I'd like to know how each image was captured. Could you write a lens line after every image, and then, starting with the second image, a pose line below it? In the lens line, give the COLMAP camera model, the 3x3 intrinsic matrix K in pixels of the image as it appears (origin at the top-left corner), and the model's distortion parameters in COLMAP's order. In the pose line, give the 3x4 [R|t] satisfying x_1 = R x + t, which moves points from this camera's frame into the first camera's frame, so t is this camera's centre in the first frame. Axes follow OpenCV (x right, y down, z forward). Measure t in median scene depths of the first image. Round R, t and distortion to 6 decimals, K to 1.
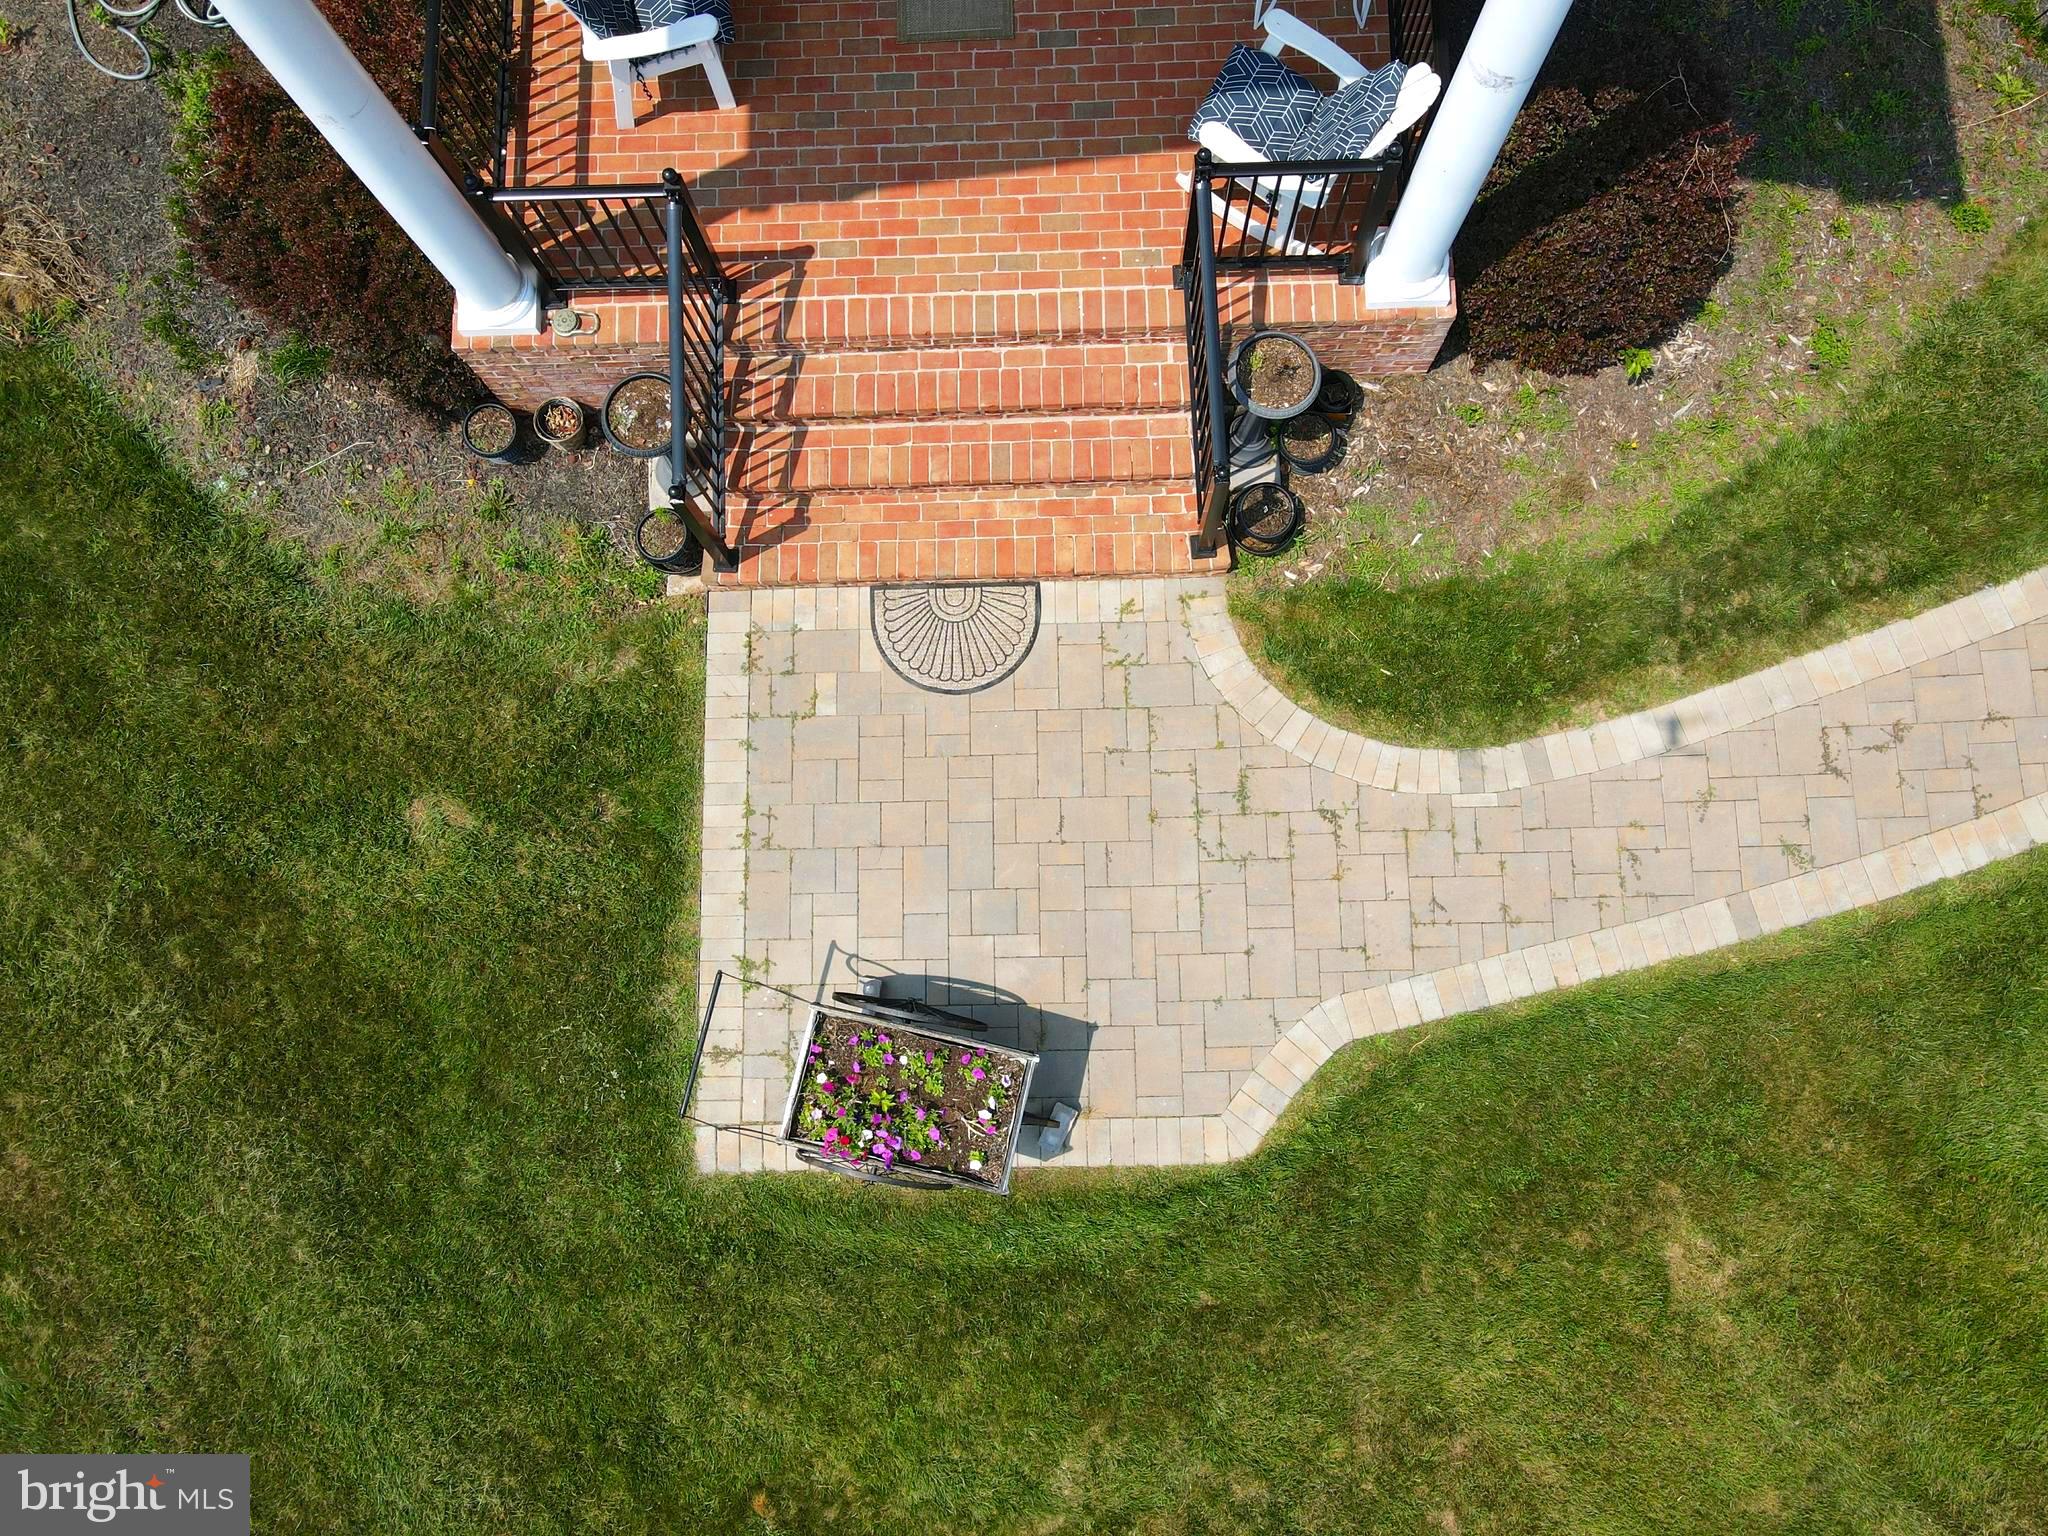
lens RADIAL K [[1509.4, 0, 1015.3], [0, 1509.4, 772.0], [0, 0, 1]] dist [-0.004593, 0.032604]
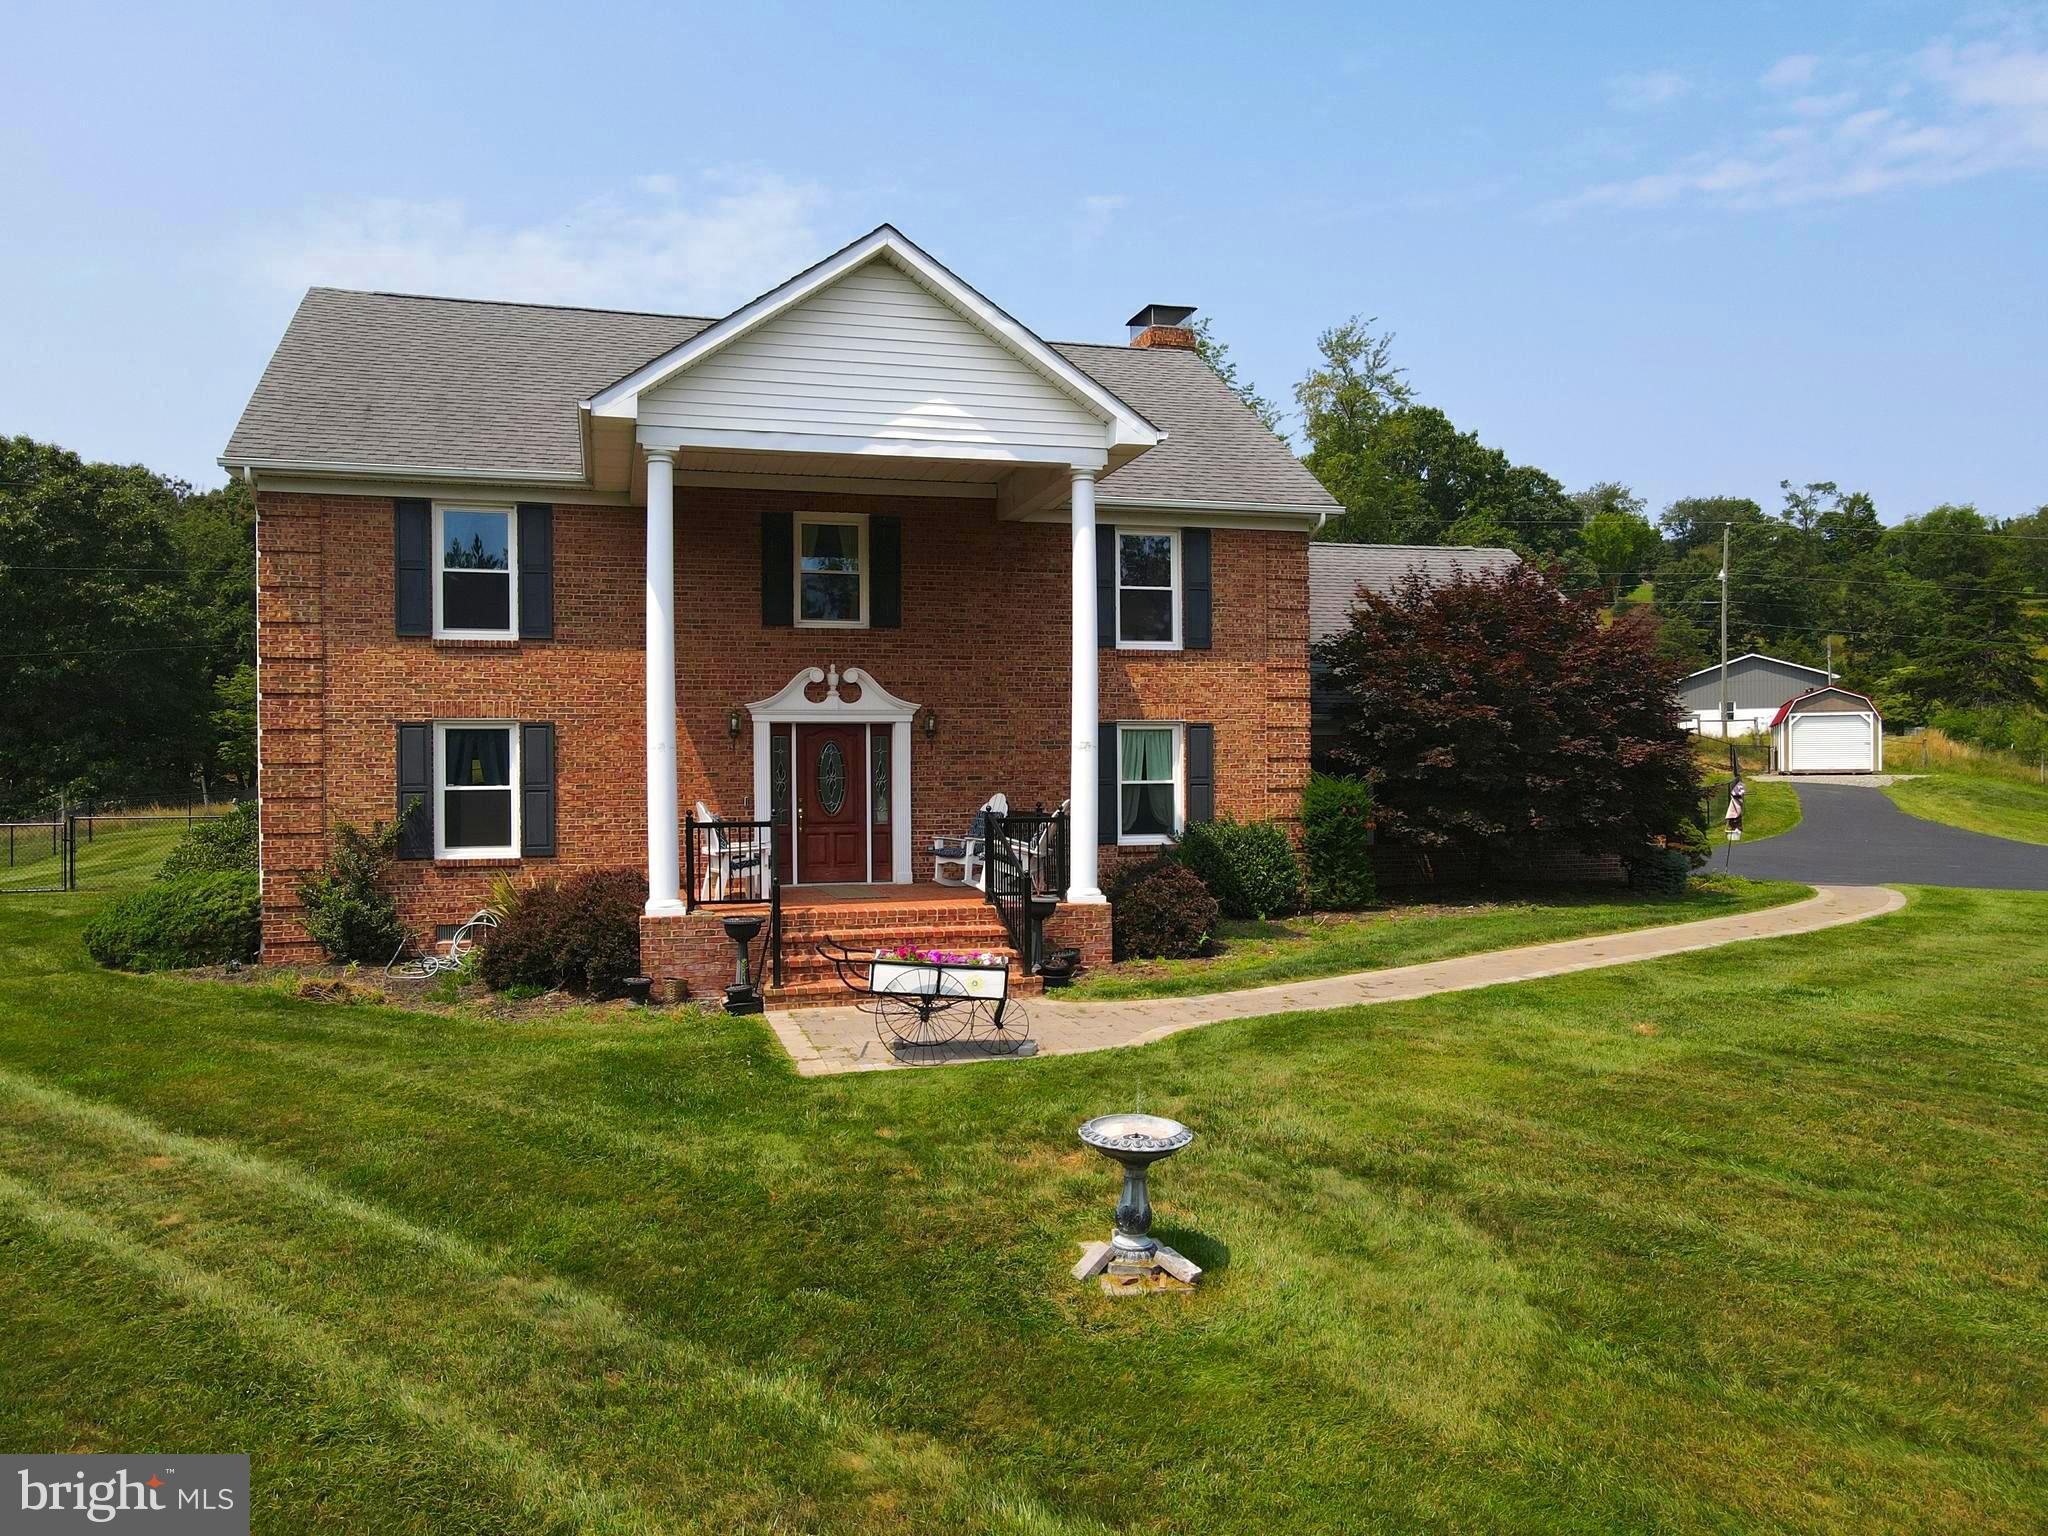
lens RADIAL K [[1509.4, 0, 1024.1], [0, 1509.4, 766.2], [0, 0, 1]] dist [-0.004593, 0.032604]
pose [[0.967406, 0.029158, 0.251544, -0.384468], [0.242183, 0.183650, -0.952691, 1.686677], [-0.073975, 0.982559, 0.170603, 0.418188]]
